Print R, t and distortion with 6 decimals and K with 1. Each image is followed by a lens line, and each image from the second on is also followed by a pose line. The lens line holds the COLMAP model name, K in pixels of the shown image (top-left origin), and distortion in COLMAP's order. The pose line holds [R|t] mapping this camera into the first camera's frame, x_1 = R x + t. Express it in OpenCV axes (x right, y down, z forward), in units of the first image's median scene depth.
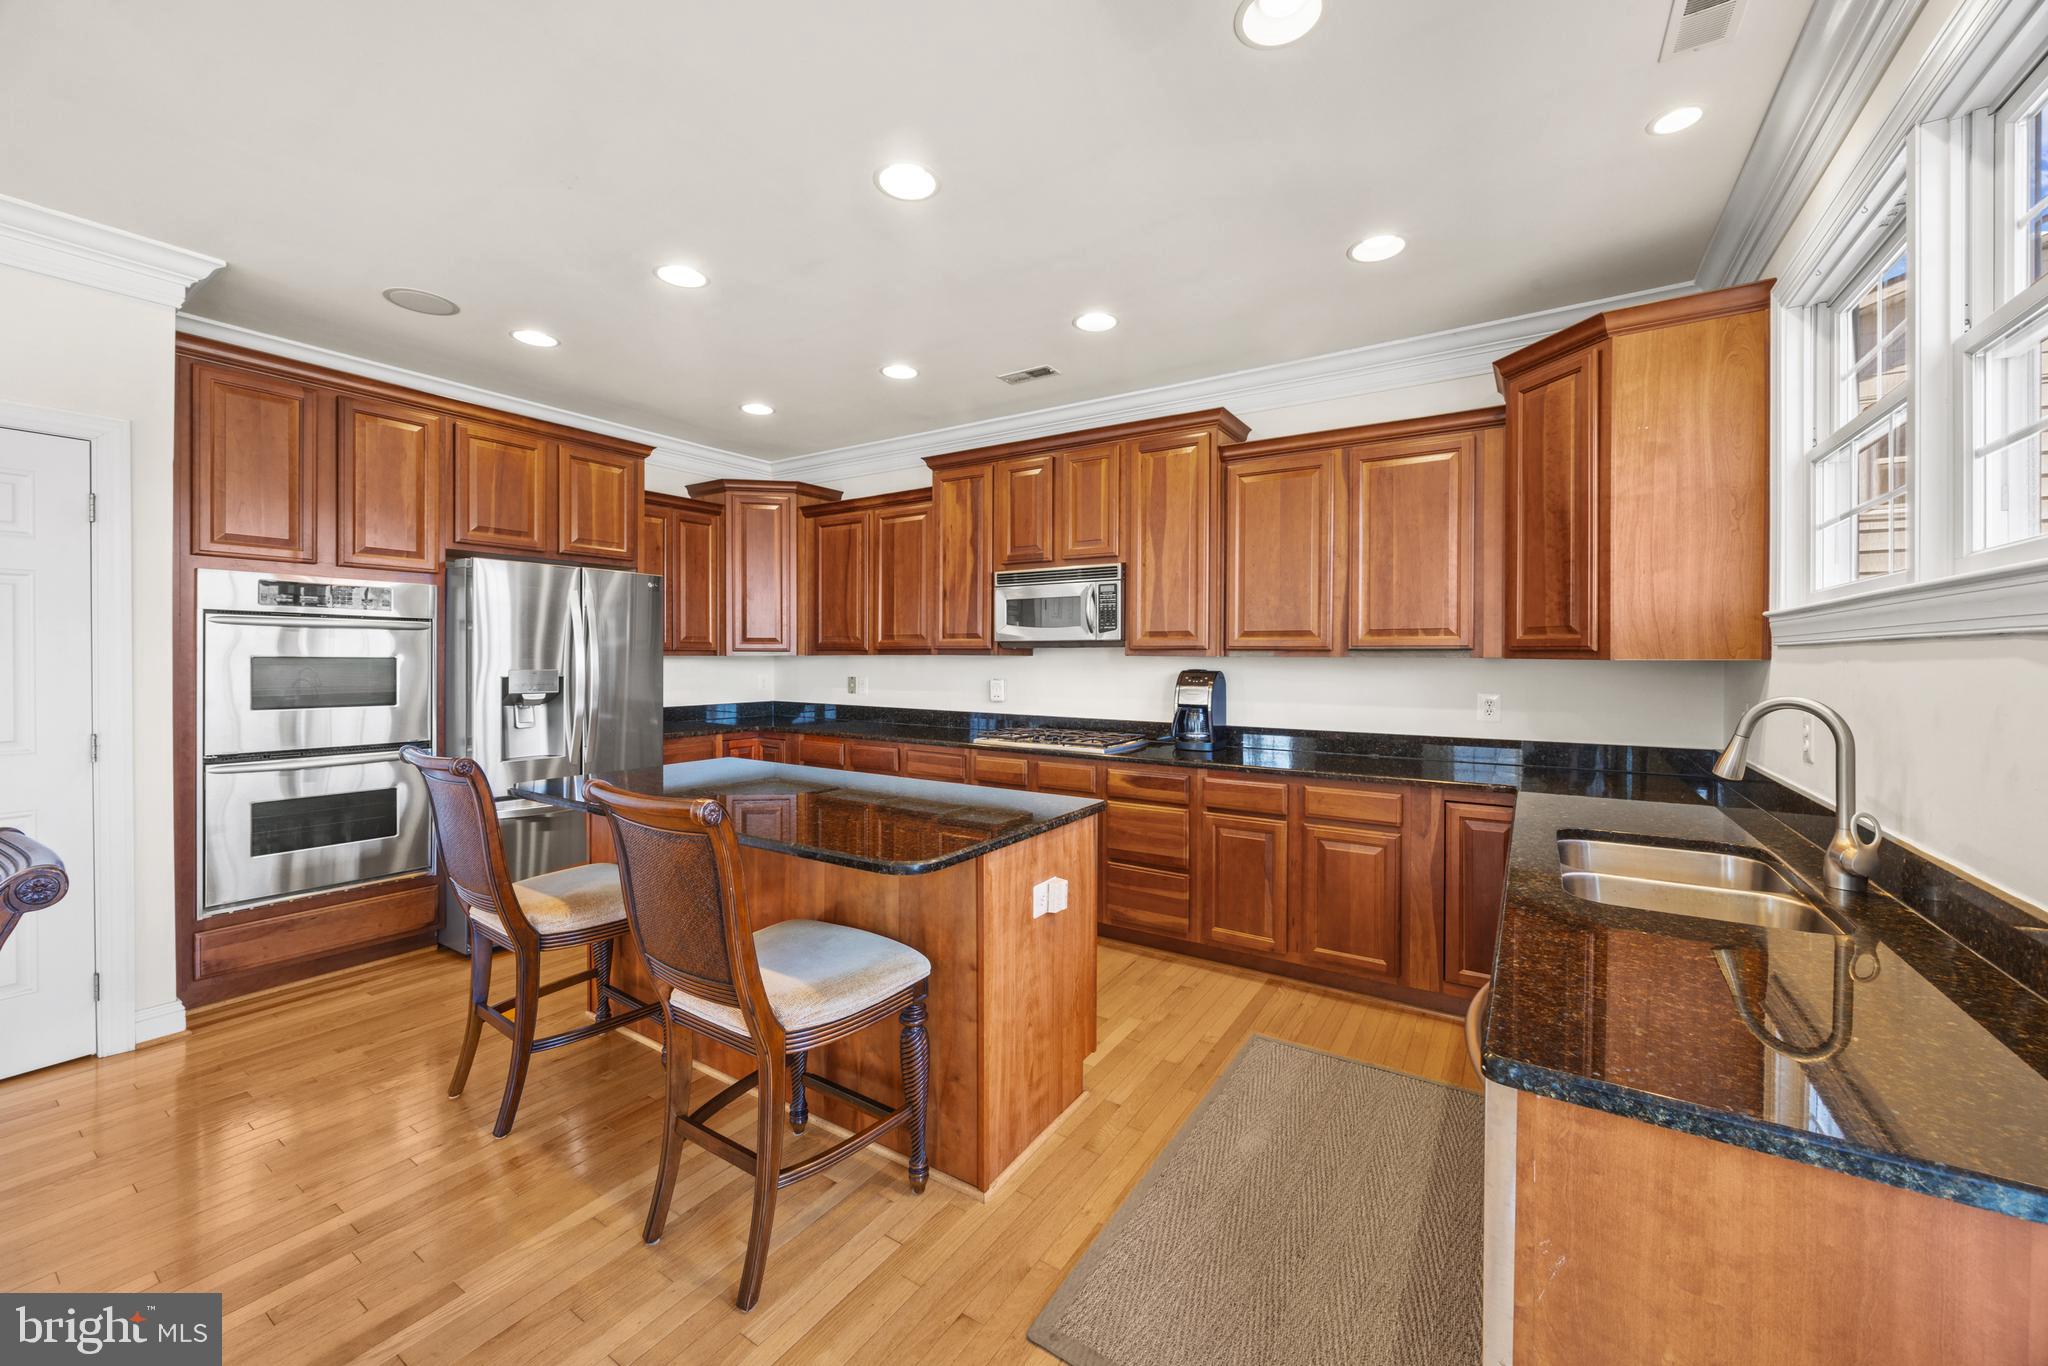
lens RADIAL K [[790.1, 0, 1023.7], [0, 790.1, 677.9], [0, 0, 1]] dist [-0.008950, -0.000064]
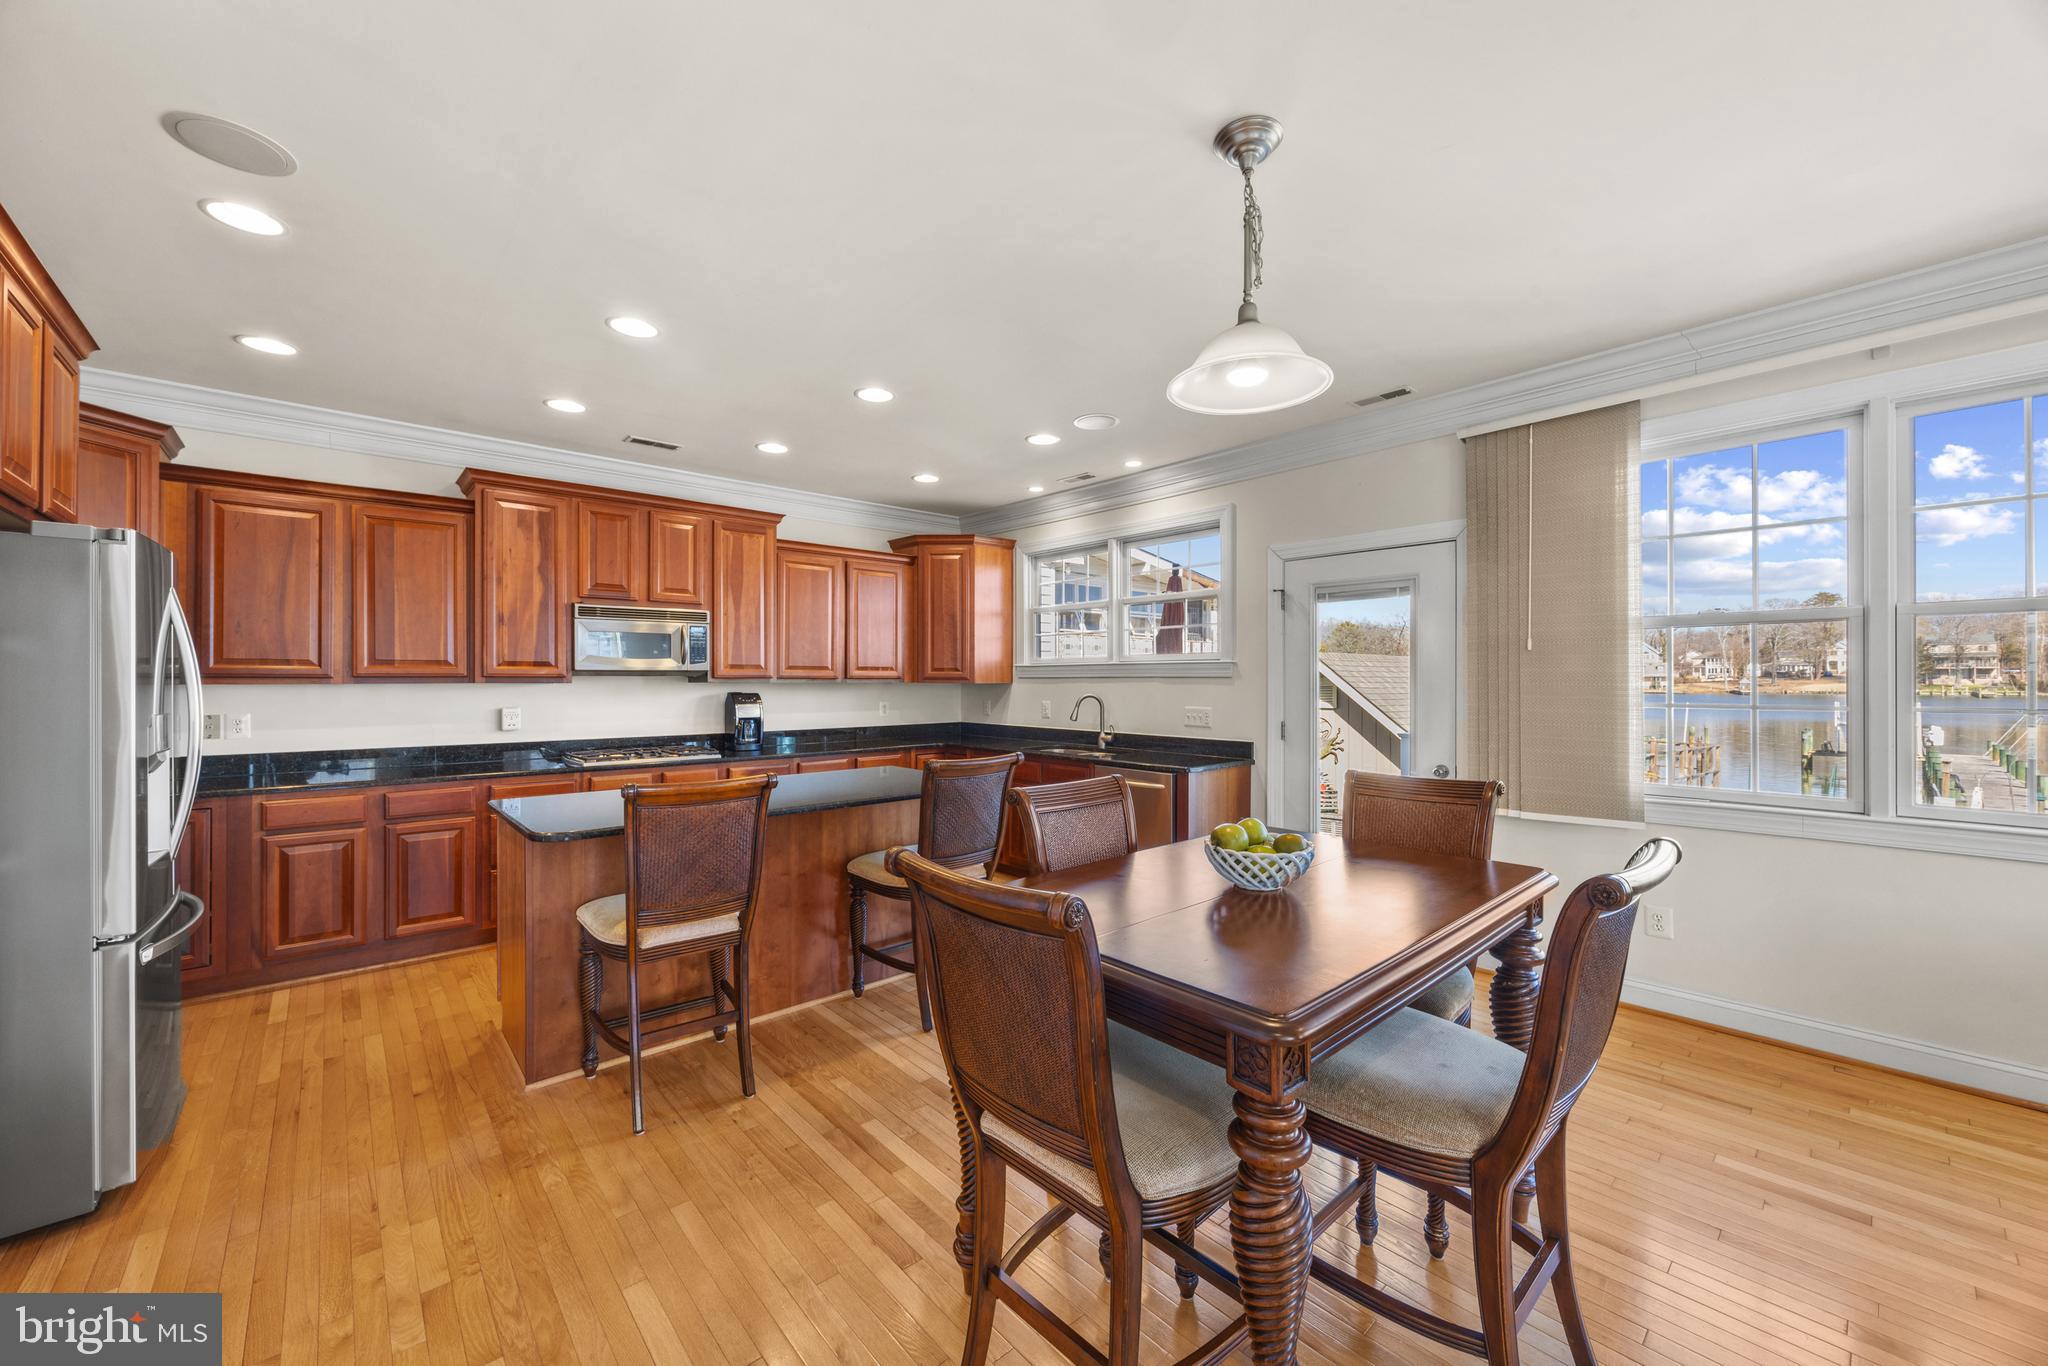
lens RADIAL K [[790.1, 0, 1019.7], [0, 790.1, 675.0], [0, 0, 1]] dist [-0.008950, -0.000064]
pose [[0.274199, -0.008934, 0.961631, -0.982427], [0.013544, 0.999894, 0.005428, -0.041778], [-0.961578, 0.011536, 0.274291, 0.165732]]
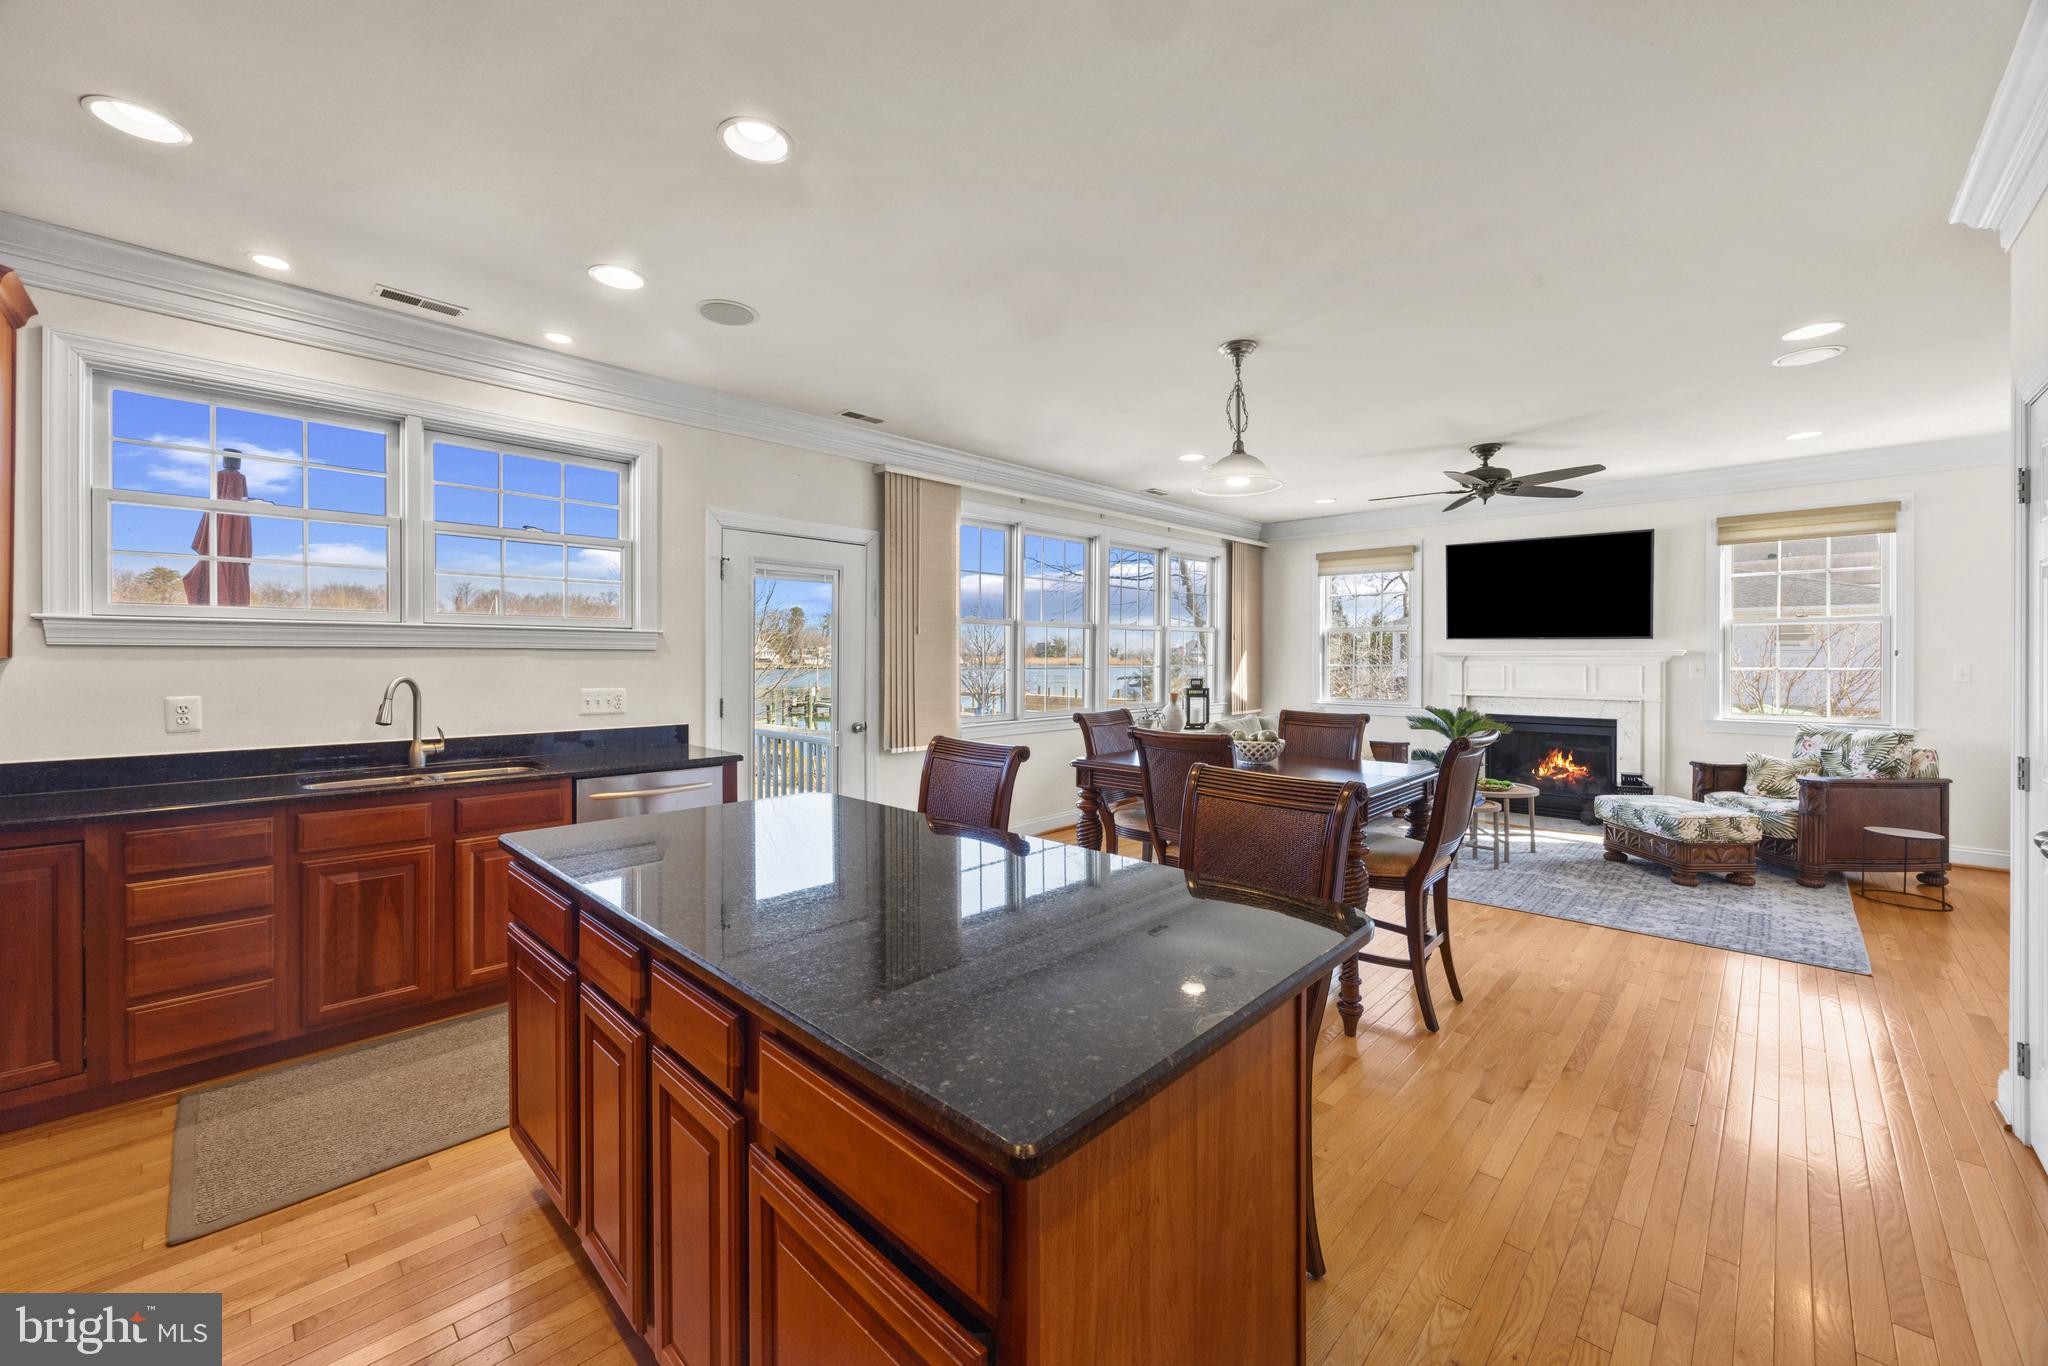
lens RADIAL K [[790.1, 0, 1021.3], [0, 790.1, 663.9], [0, 0, 1]] dist [-0.008950, -0.000064]
pose [[-0.978928, -0.018216, 0.203391, -0.379855], [-0.014446, 0.999695, 0.020006, -0.037383], [-0.203693, 0.016647, -0.978893, 1.110330]]
